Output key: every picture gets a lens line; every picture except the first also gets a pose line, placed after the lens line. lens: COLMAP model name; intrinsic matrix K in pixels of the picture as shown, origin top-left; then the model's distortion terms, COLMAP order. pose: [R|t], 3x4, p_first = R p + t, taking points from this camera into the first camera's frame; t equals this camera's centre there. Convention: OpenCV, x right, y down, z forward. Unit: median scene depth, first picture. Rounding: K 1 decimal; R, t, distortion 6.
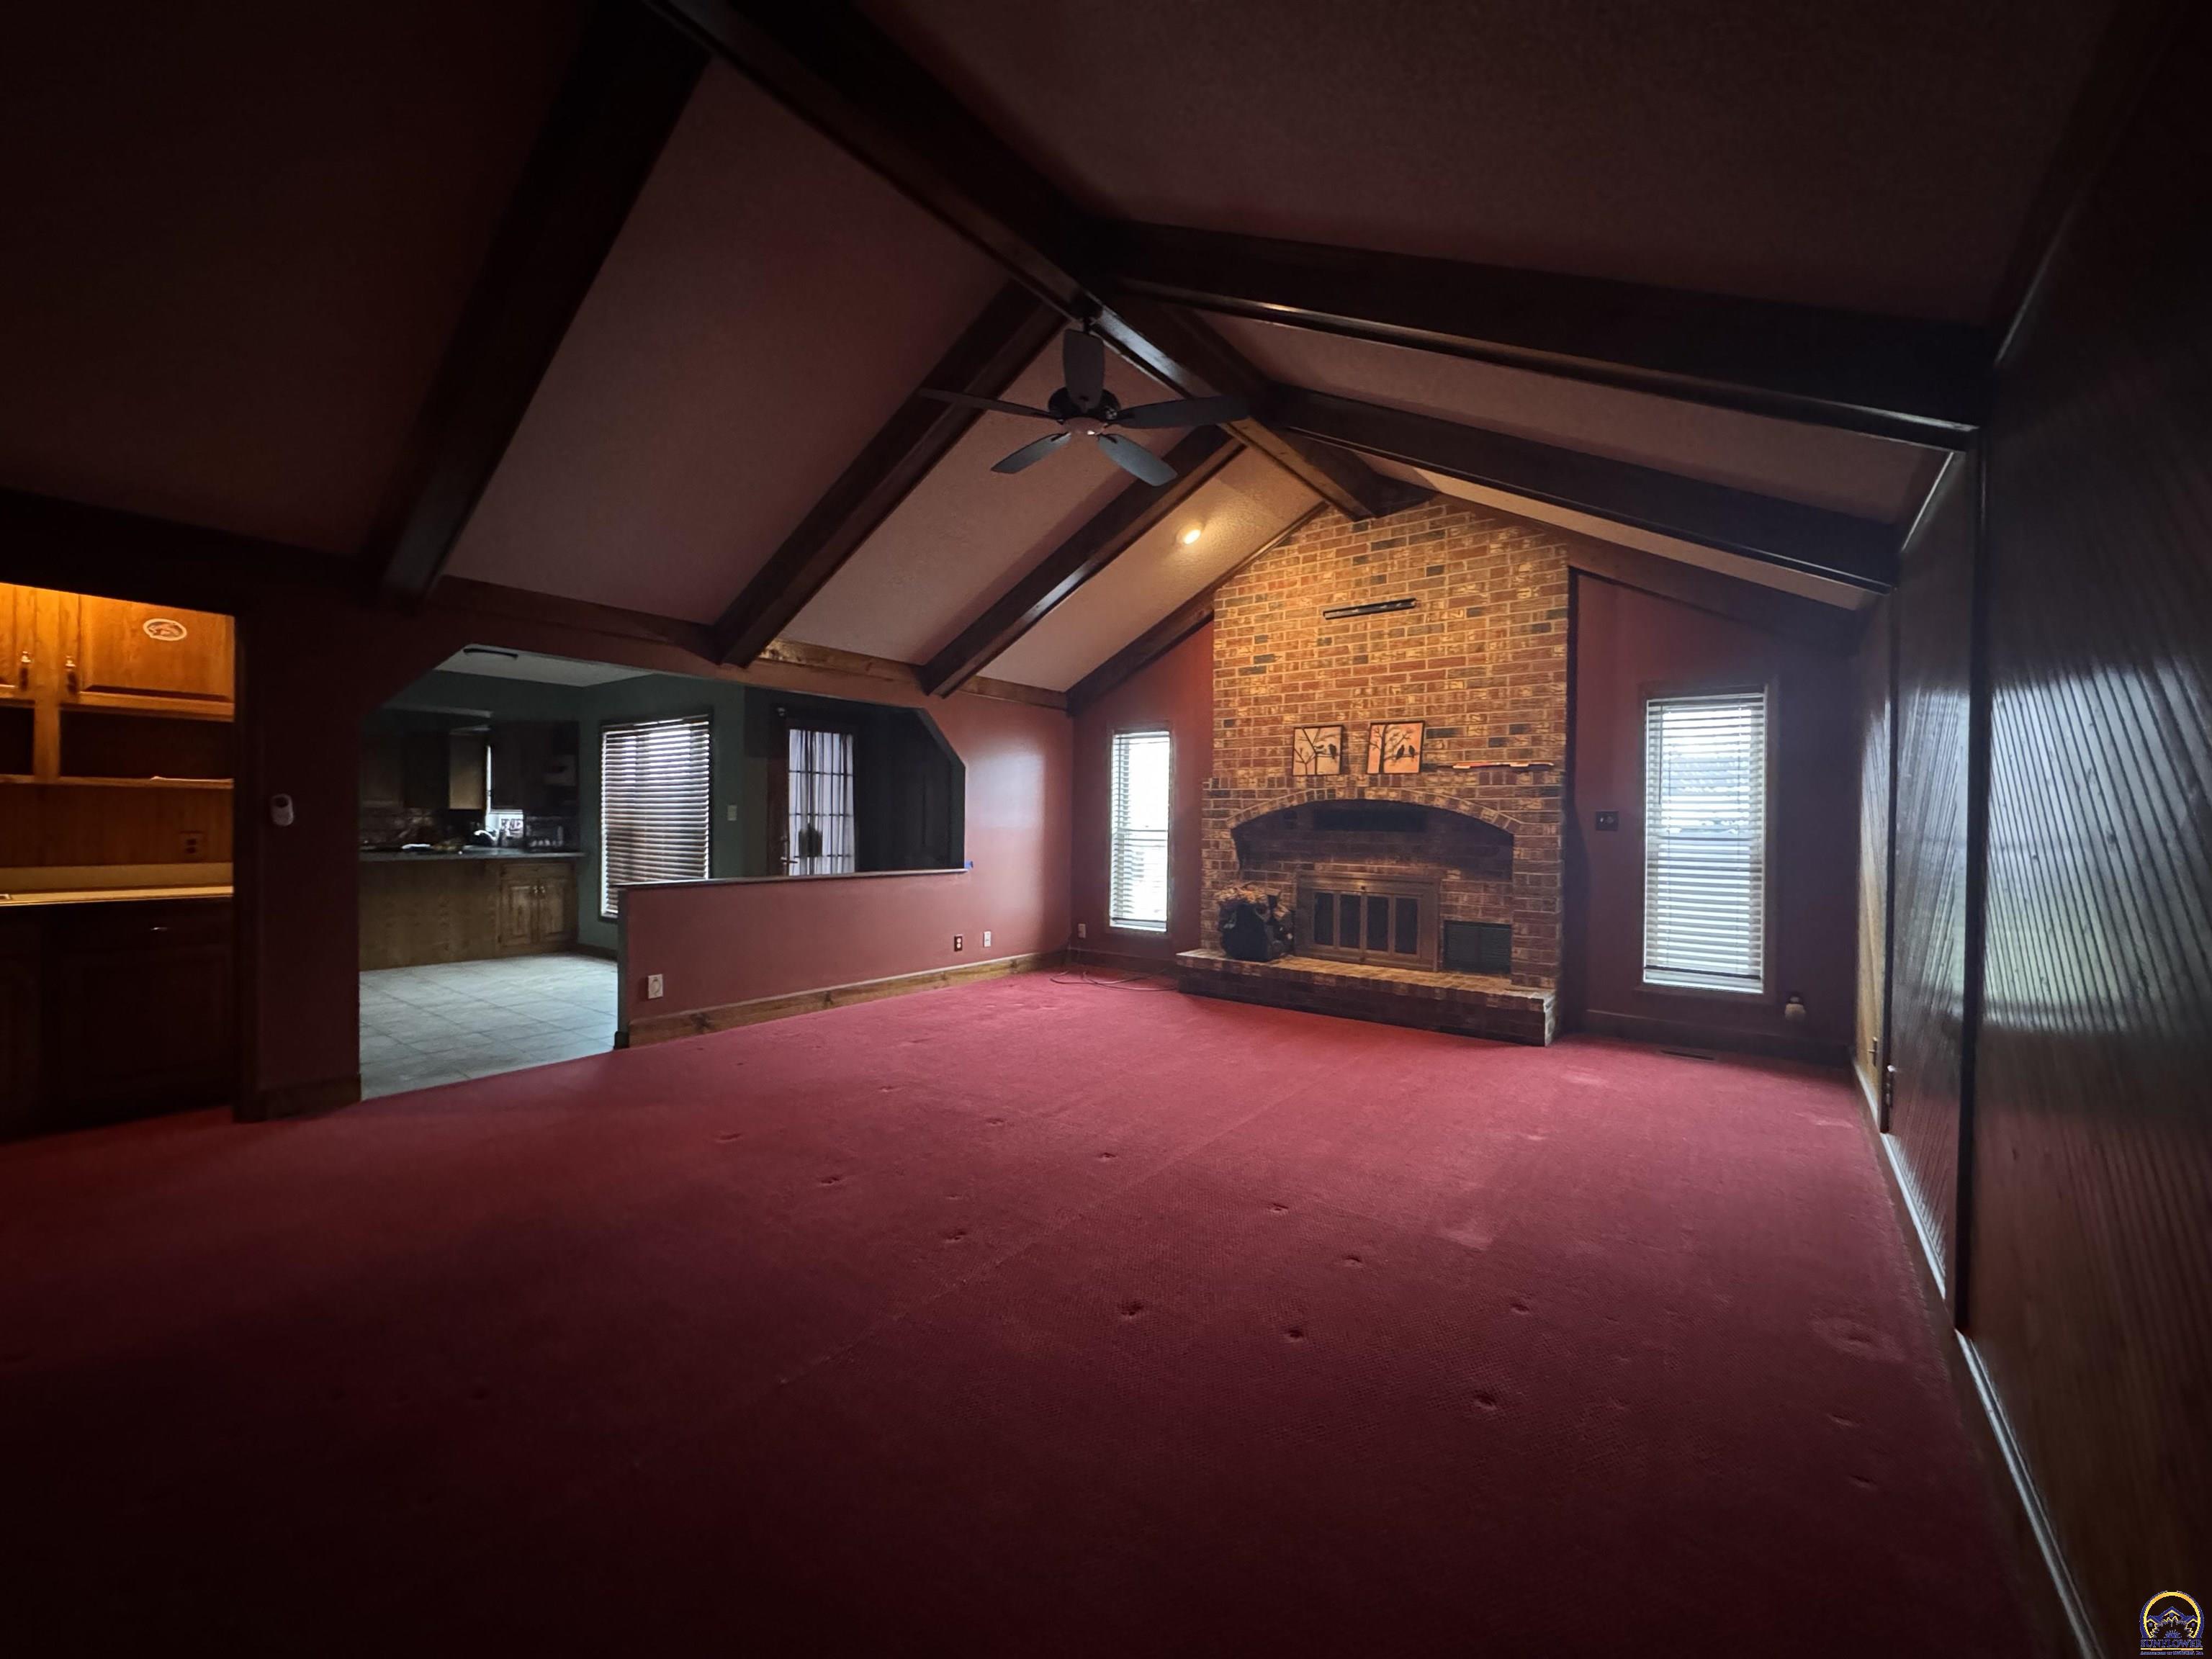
lens RADIAL K [[878.7, 0, 1105.9], [0, 878.7, 825.4], [0, 0, 1]] dist [-0.002119, -0.000129]
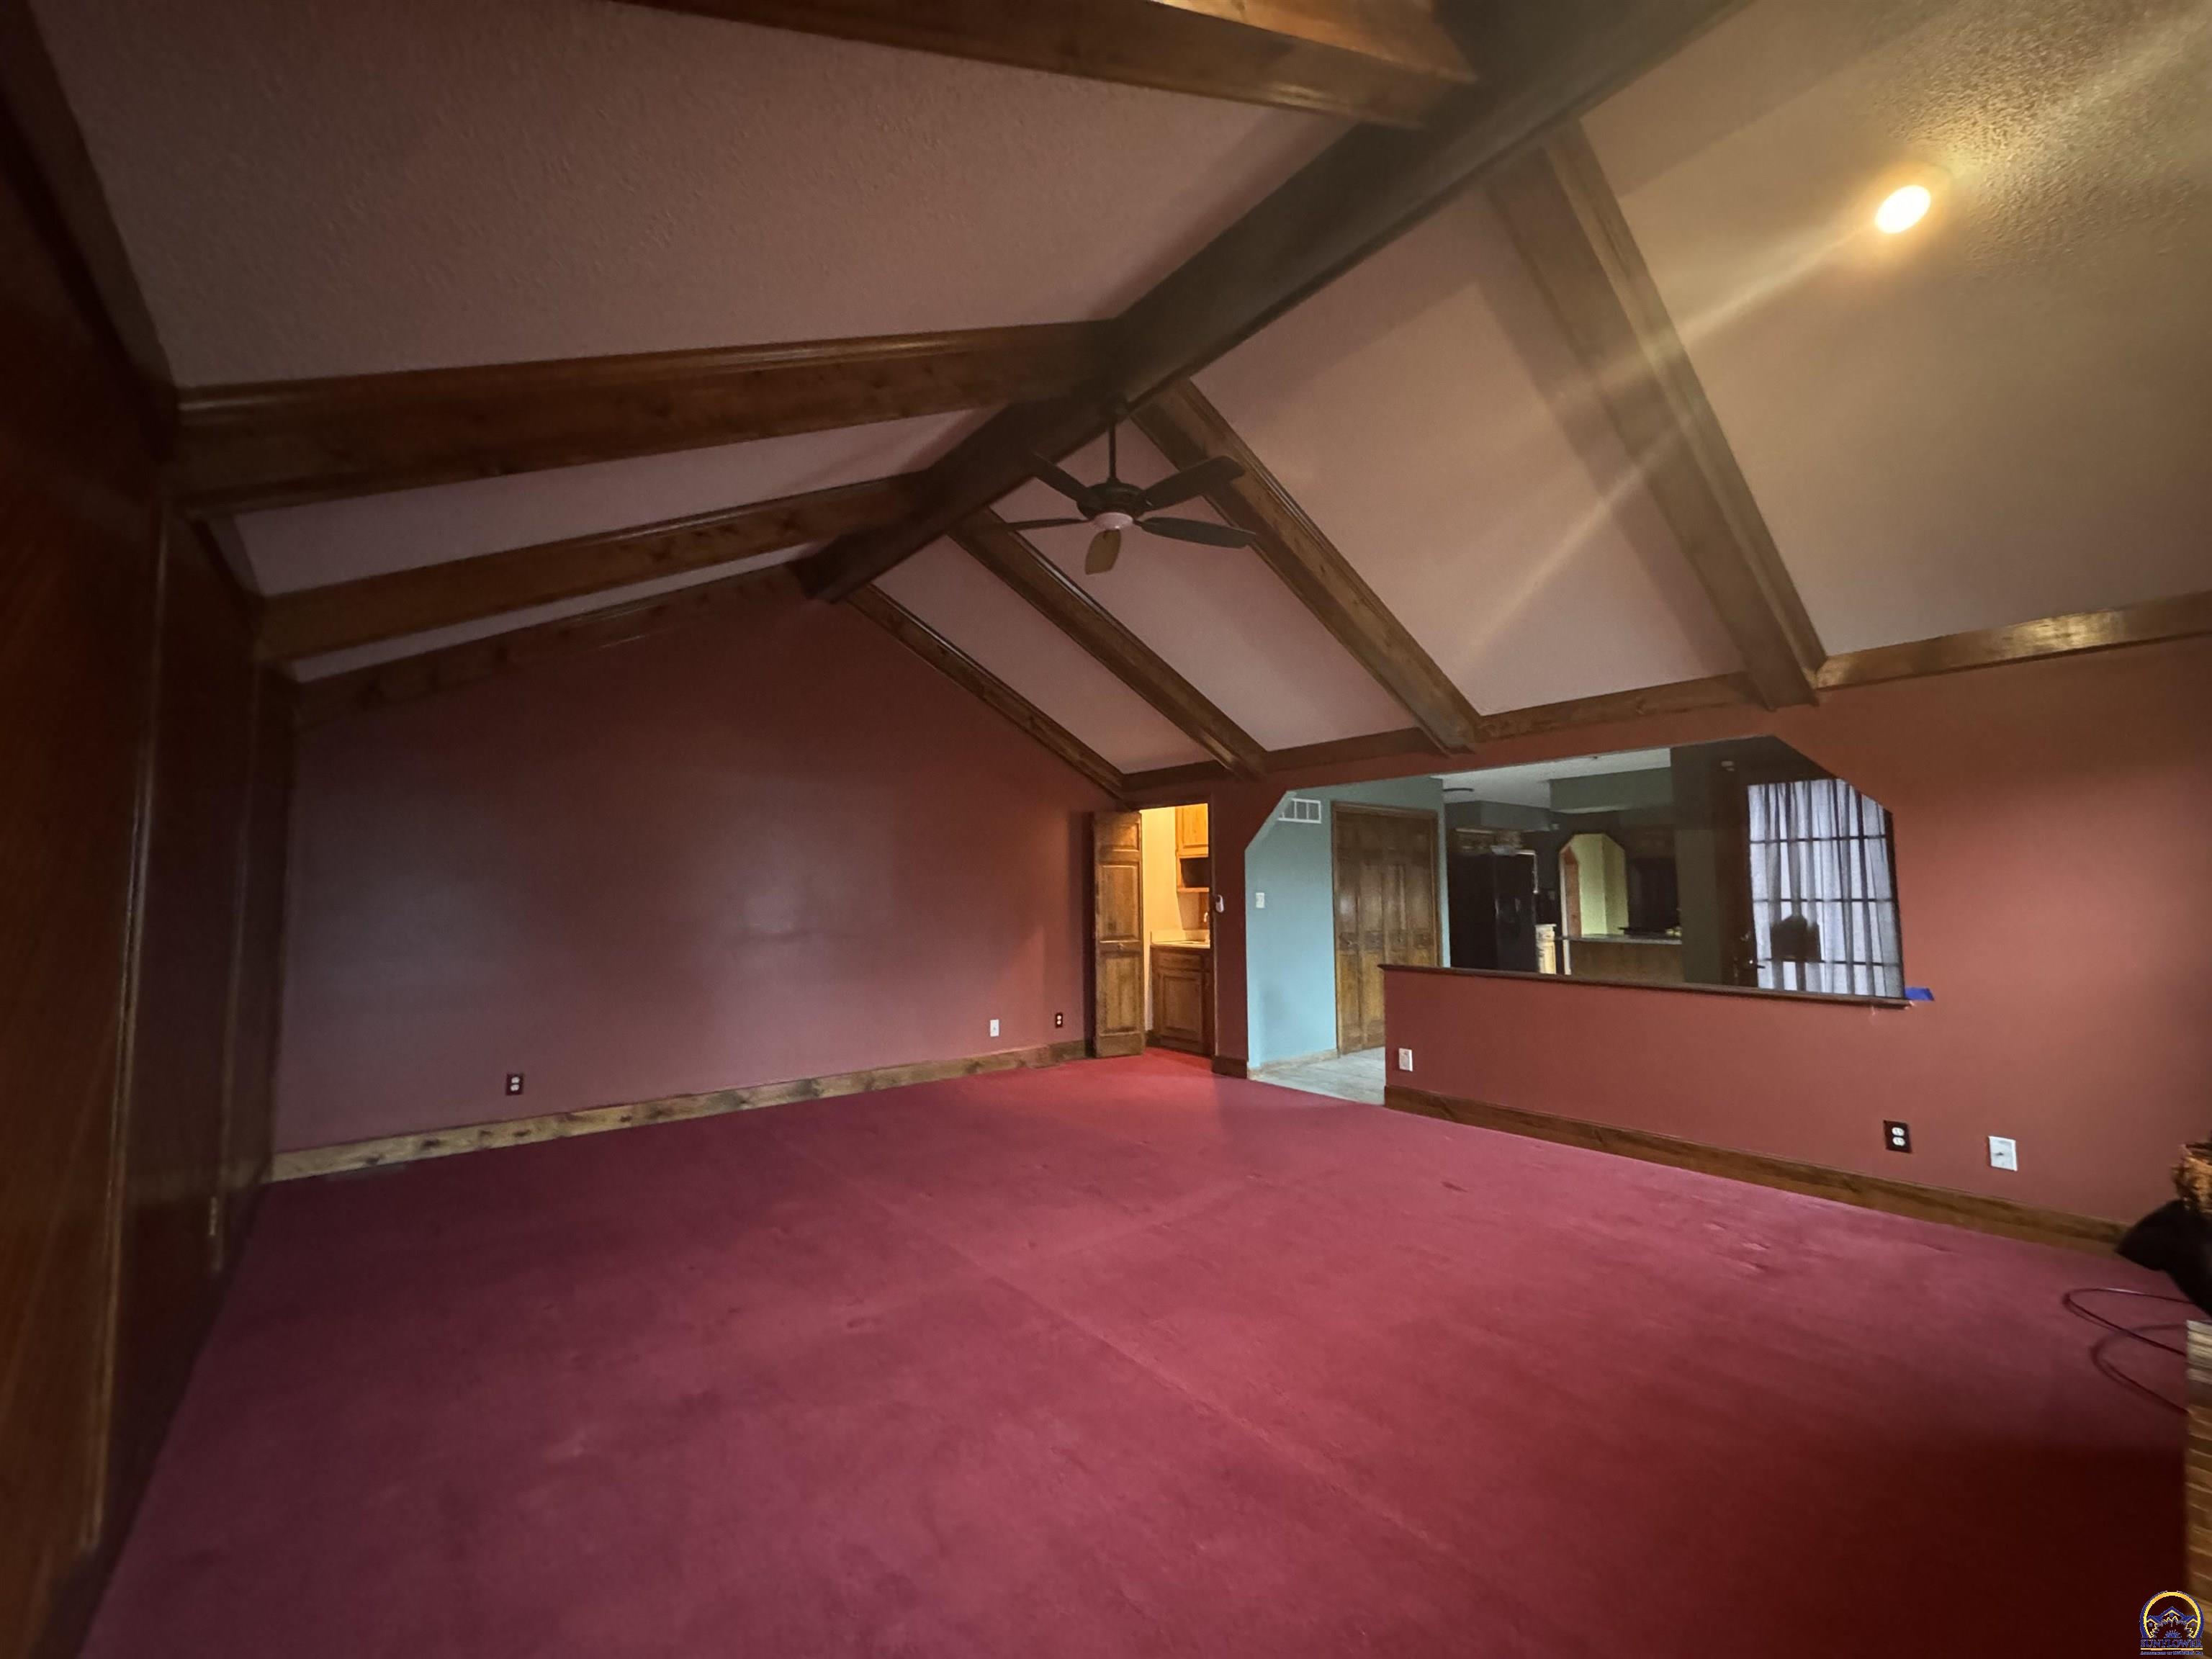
lens RADIAL K [[878.7, 0, 1105.9], [0, 878.7, 825.4], [0, 0, 1]] dist [-0.002119, -0.000129]
pose [[-0.228407, -0.101820, -0.968227, 0.476586], [-0.014590, 0.994762, -0.101169, 0.006484], [0.973456, -0.008981, -0.228697, 0.641853]]
